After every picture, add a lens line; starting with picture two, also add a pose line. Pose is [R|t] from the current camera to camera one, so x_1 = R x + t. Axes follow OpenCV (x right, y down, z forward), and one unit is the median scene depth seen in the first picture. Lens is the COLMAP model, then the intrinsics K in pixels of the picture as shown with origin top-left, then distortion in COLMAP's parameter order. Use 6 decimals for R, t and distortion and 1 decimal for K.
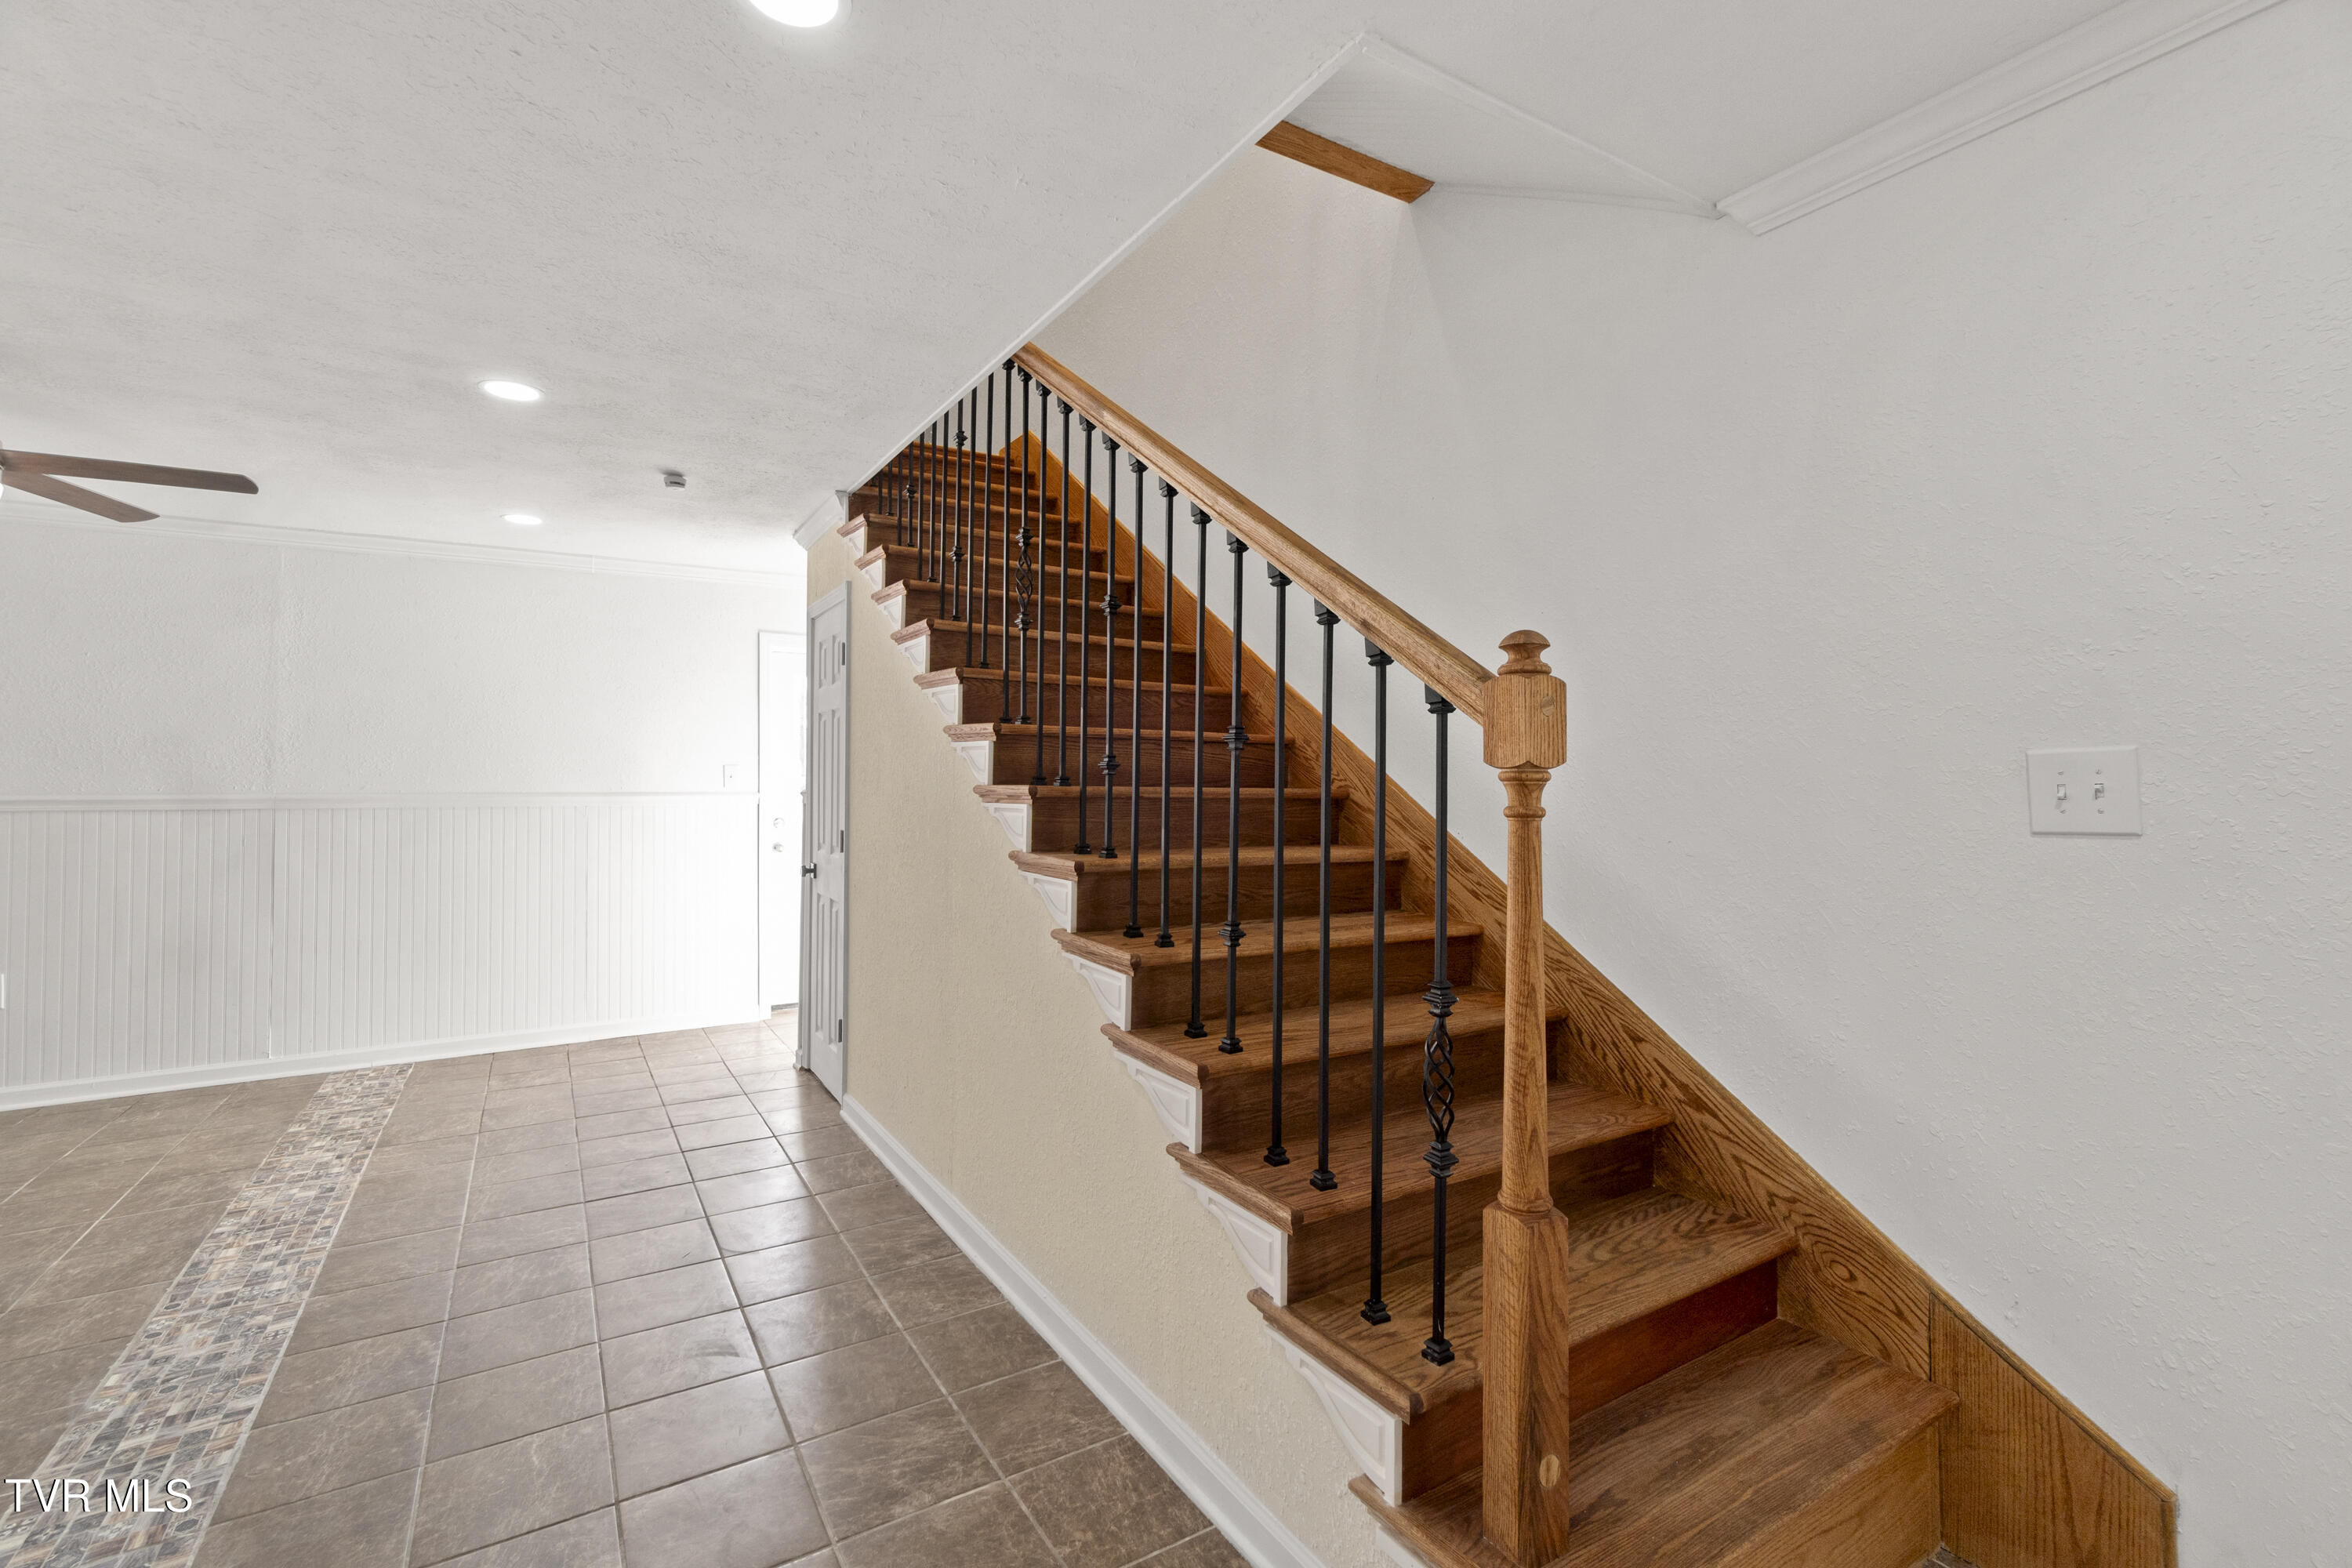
lens RADIAL K [[1025.2, 0, 1155.1], [0, 1025.2, 784.0], [0, 0, 1]] dist [-0.005815, 0.001361]
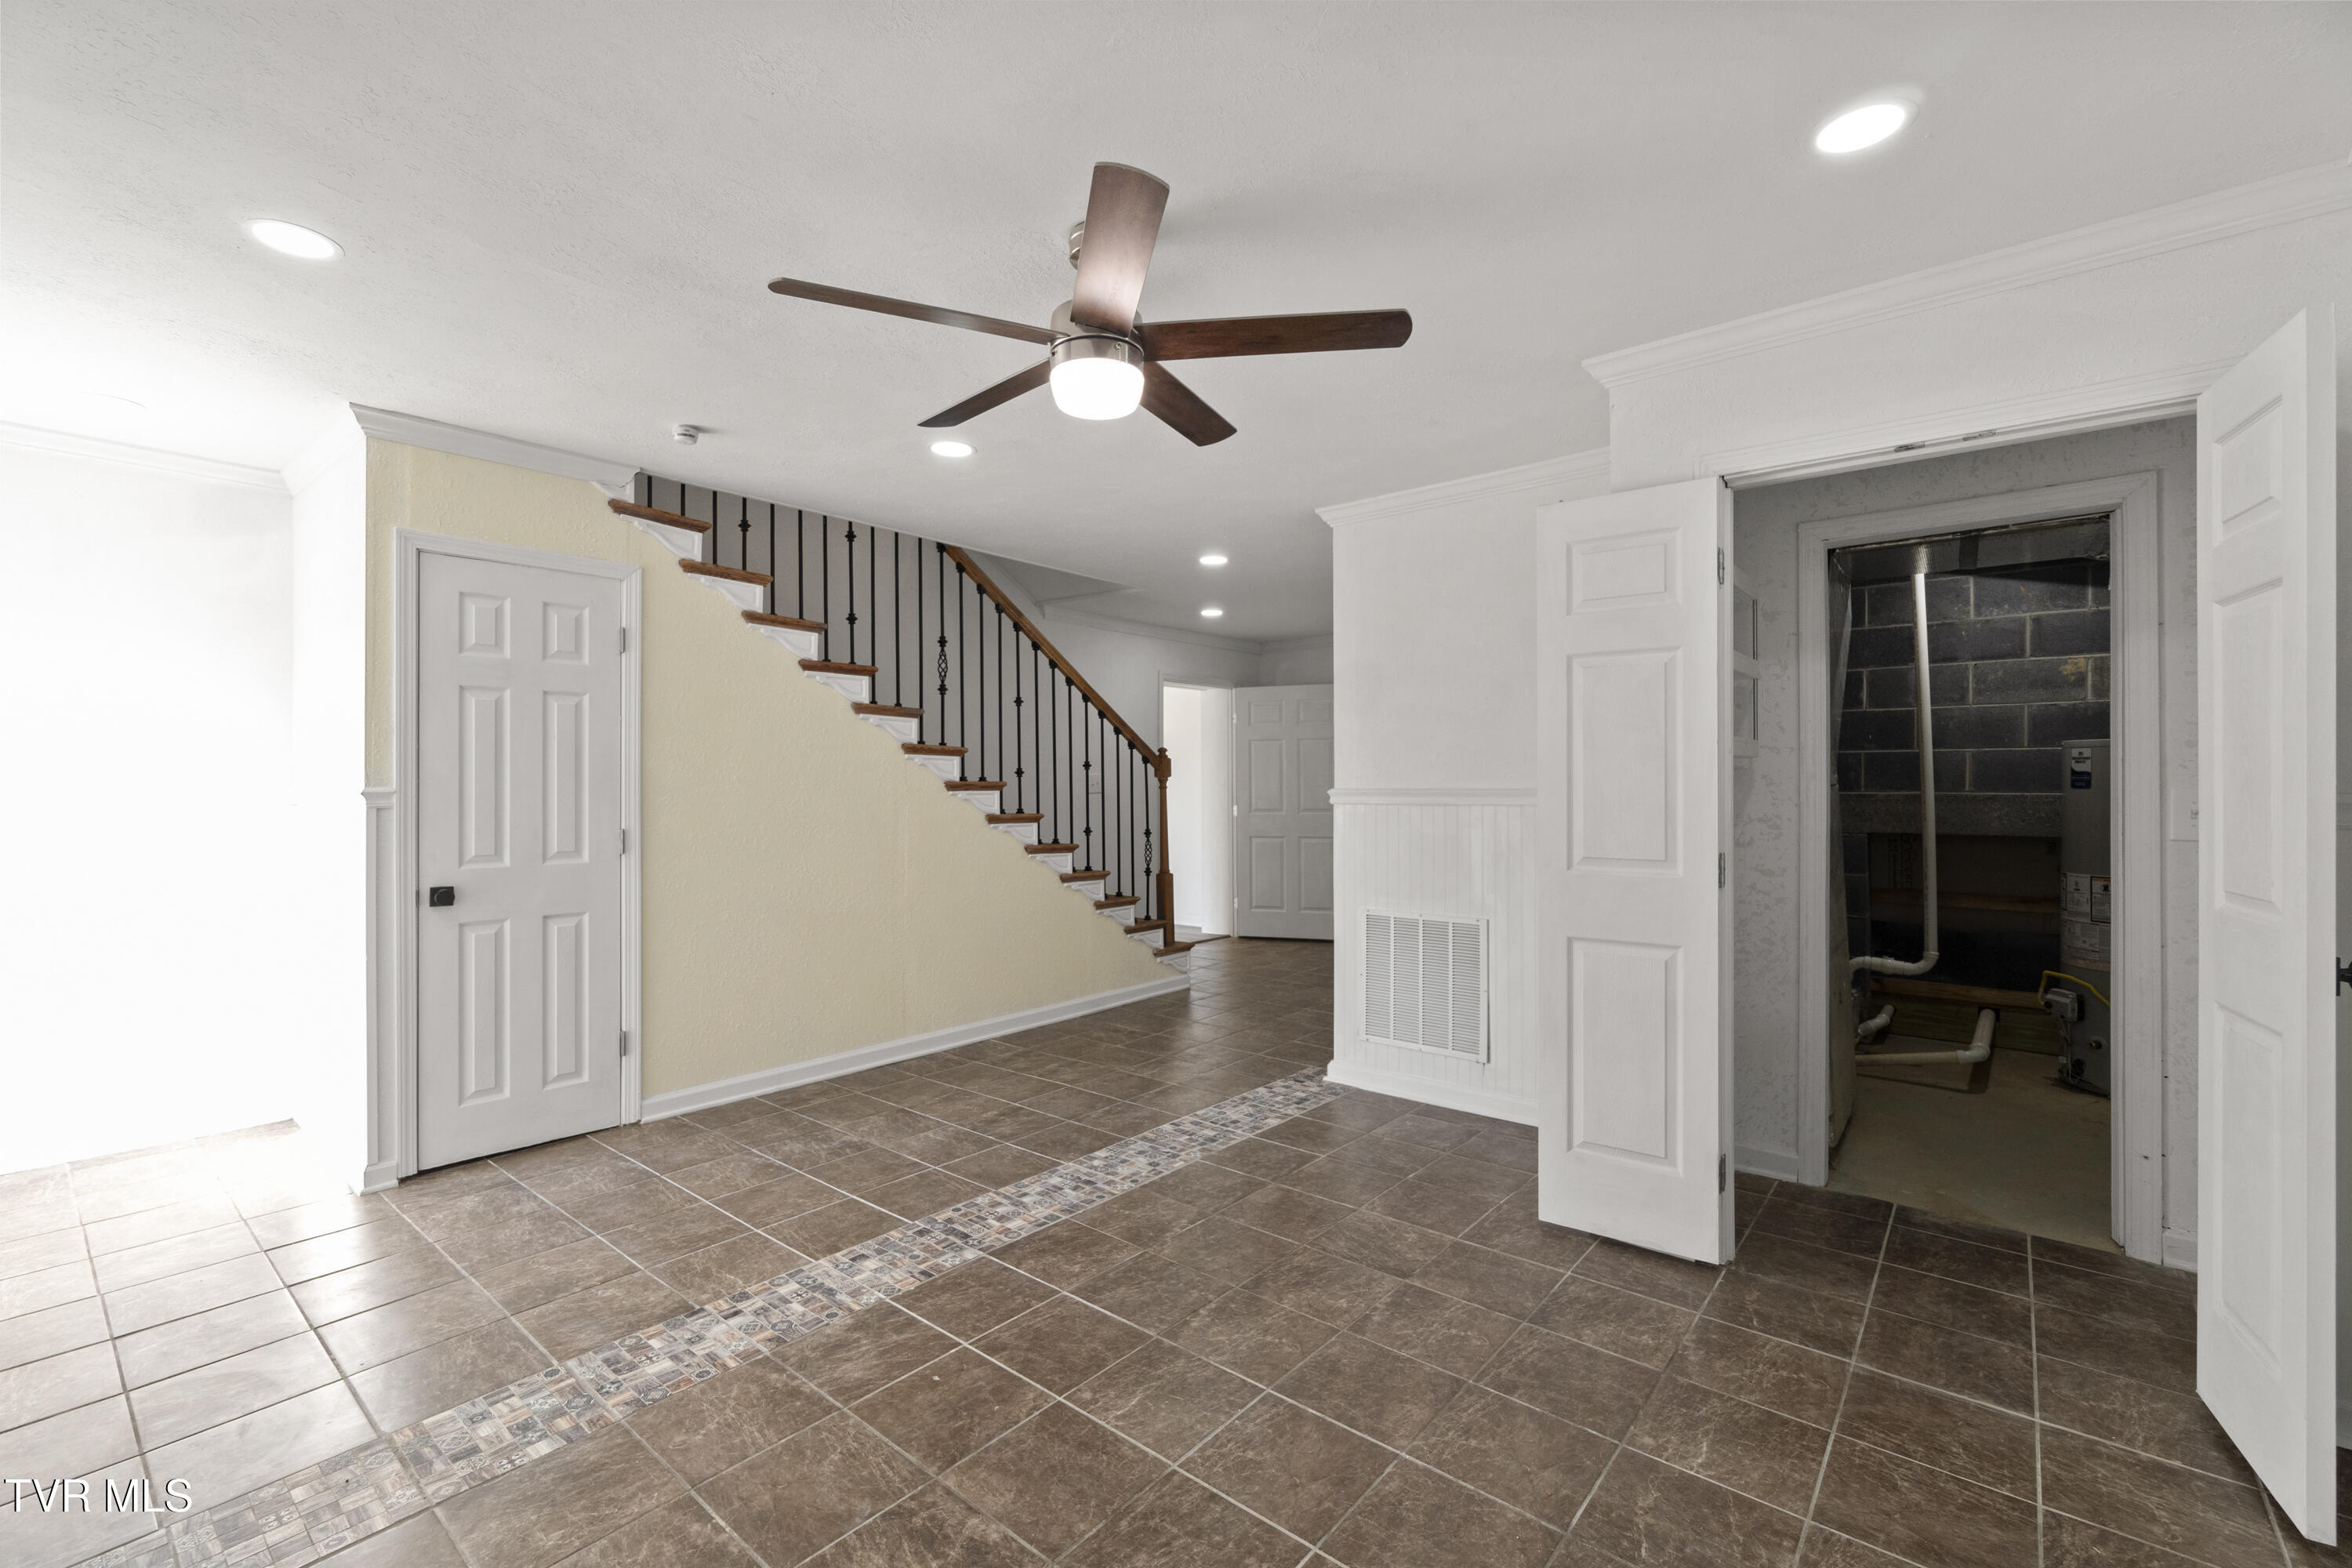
lens RADIAL K [[1025.2, 0, 1163.9], [0, 1025.2, 784.7], [0, 0, 1]] dist [-0.005815, 0.001361]
pose [[-0.309765, -0.003090, 0.950808, -1.969897], [-0.001721, 0.999995, 0.002689, -0.000869], [-0.950812, -0.000804, -0.309768, 1.185536]]
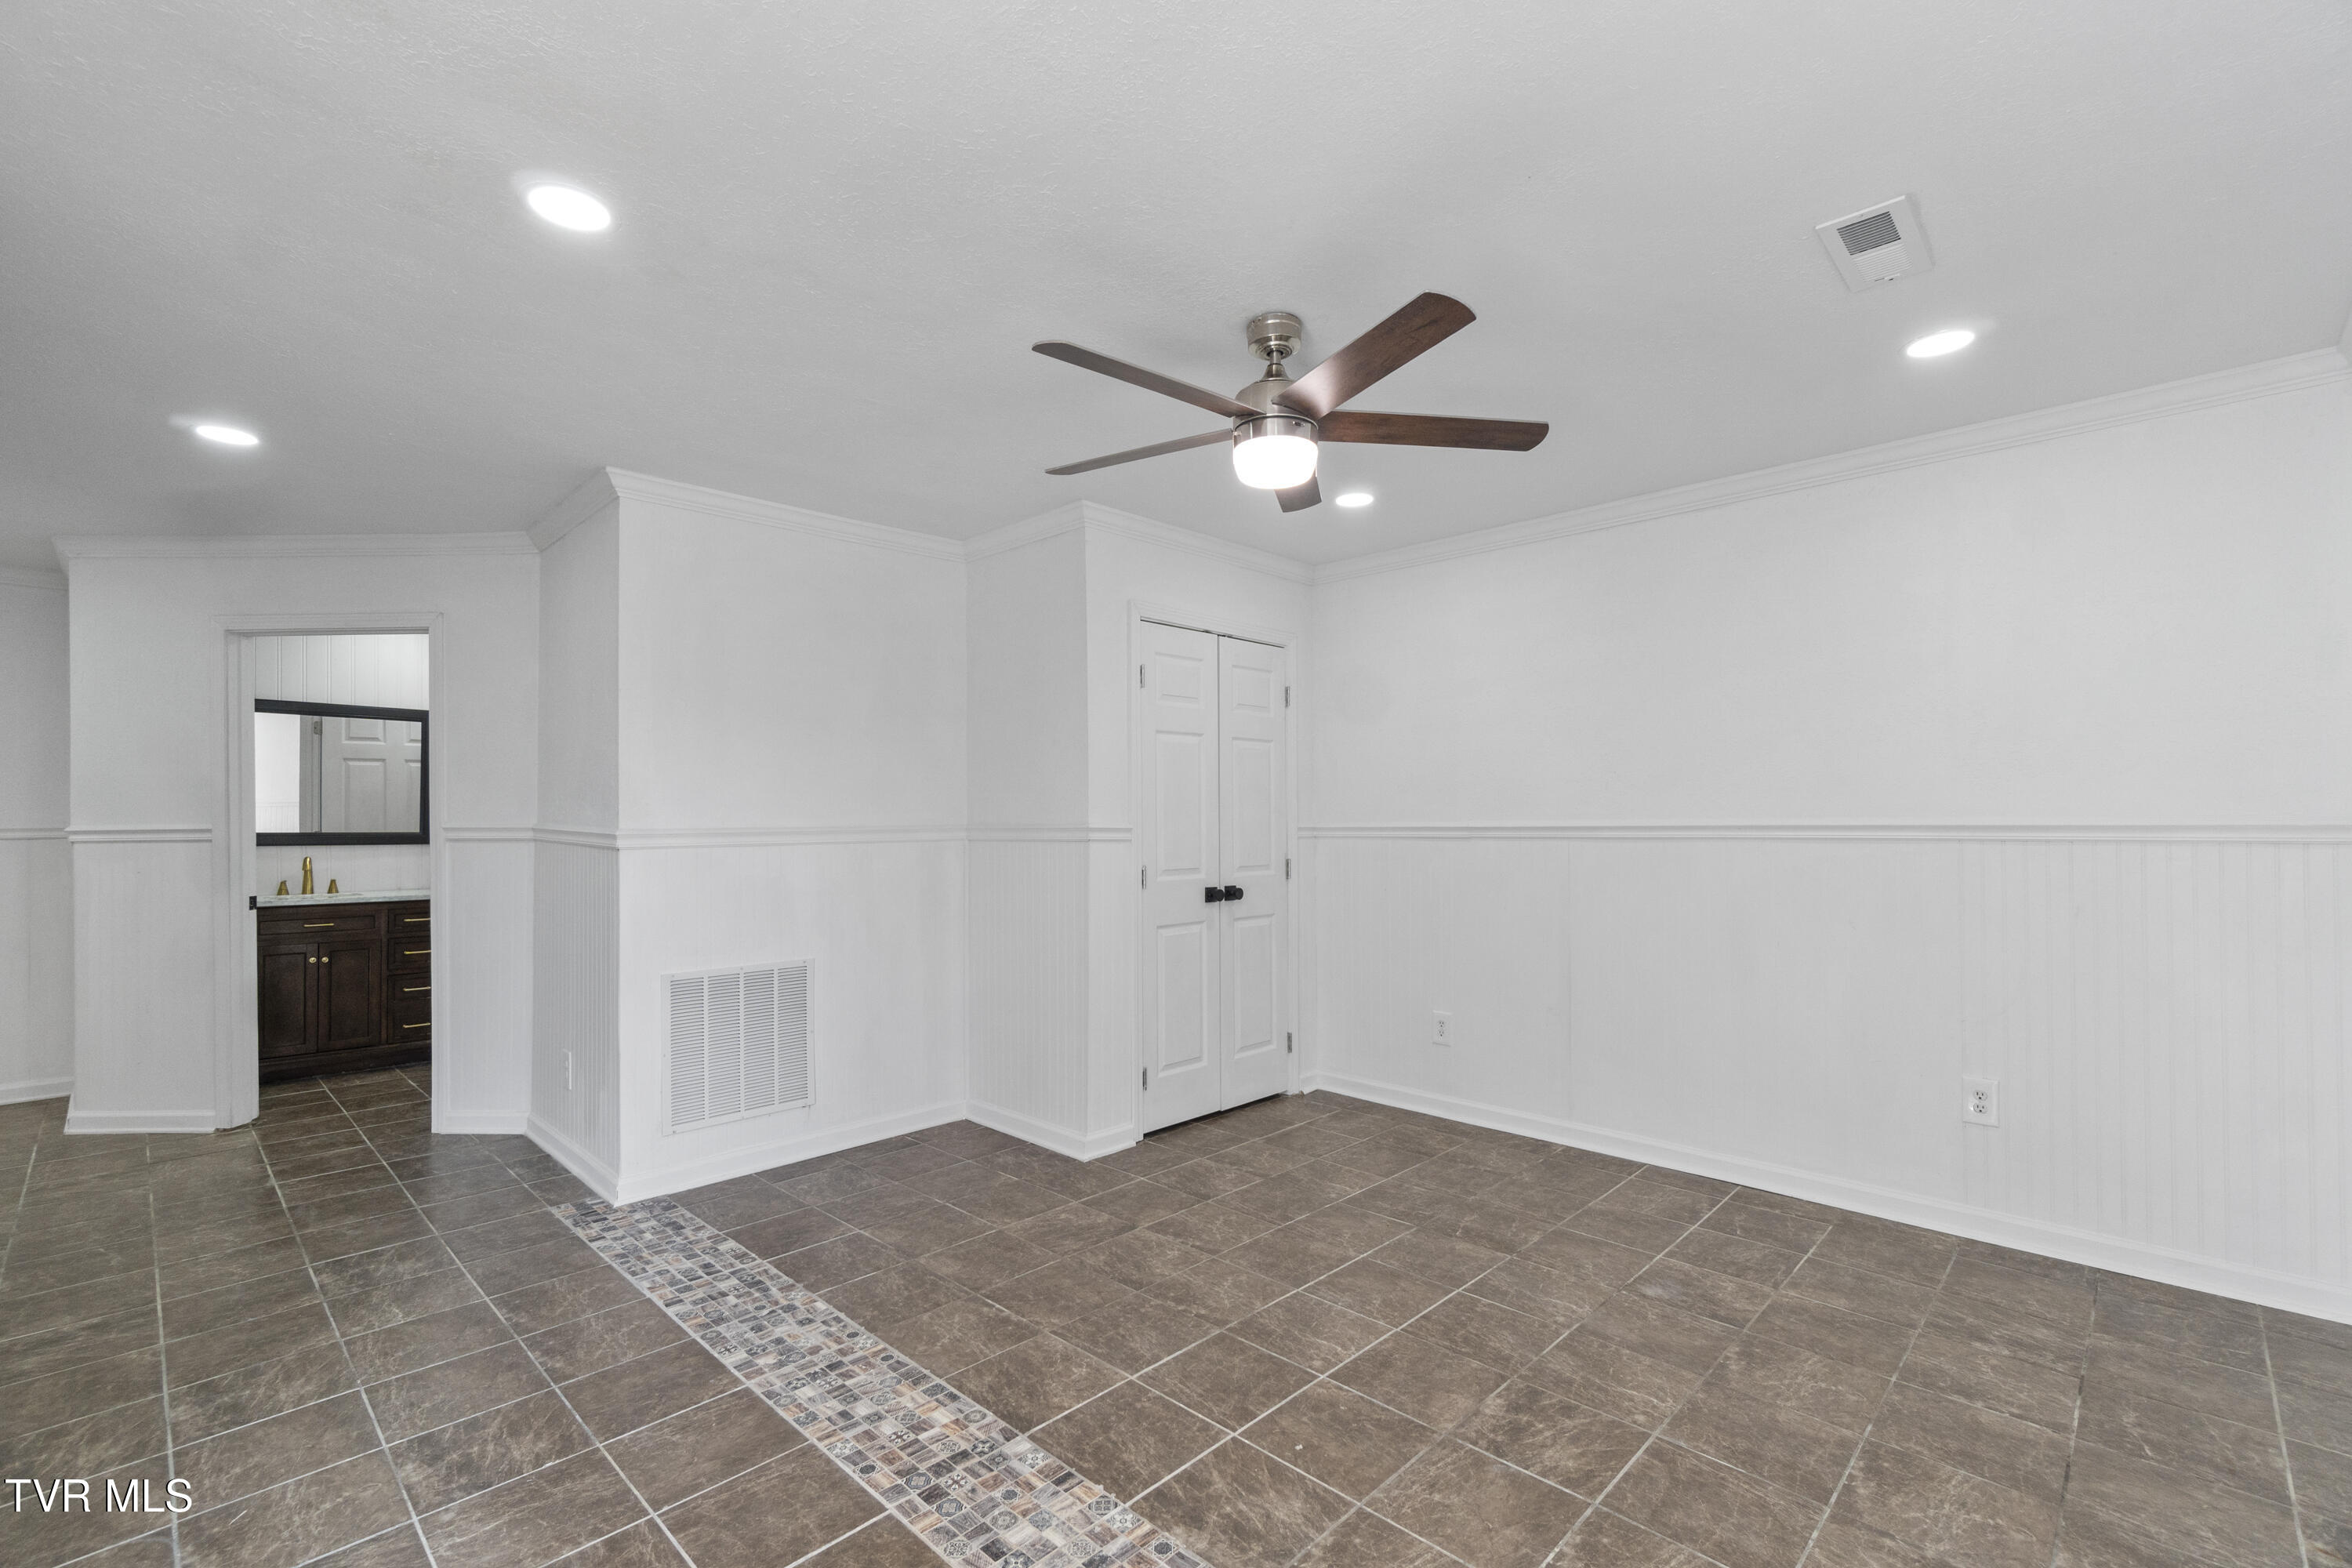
lens RADIAL K [[1025.2, 0, 1188.3], [0, 1025.2, 788.4], [0, 0, 1]] dist [-0.005815, 0.001361]
pose [[-0.965545, -0.005347, -0.260183, -0.885016], [0.003668, 0.999410, -0.034150, 0.005257], [0.260212, -0.033928, -0.964955, 1.825894]]
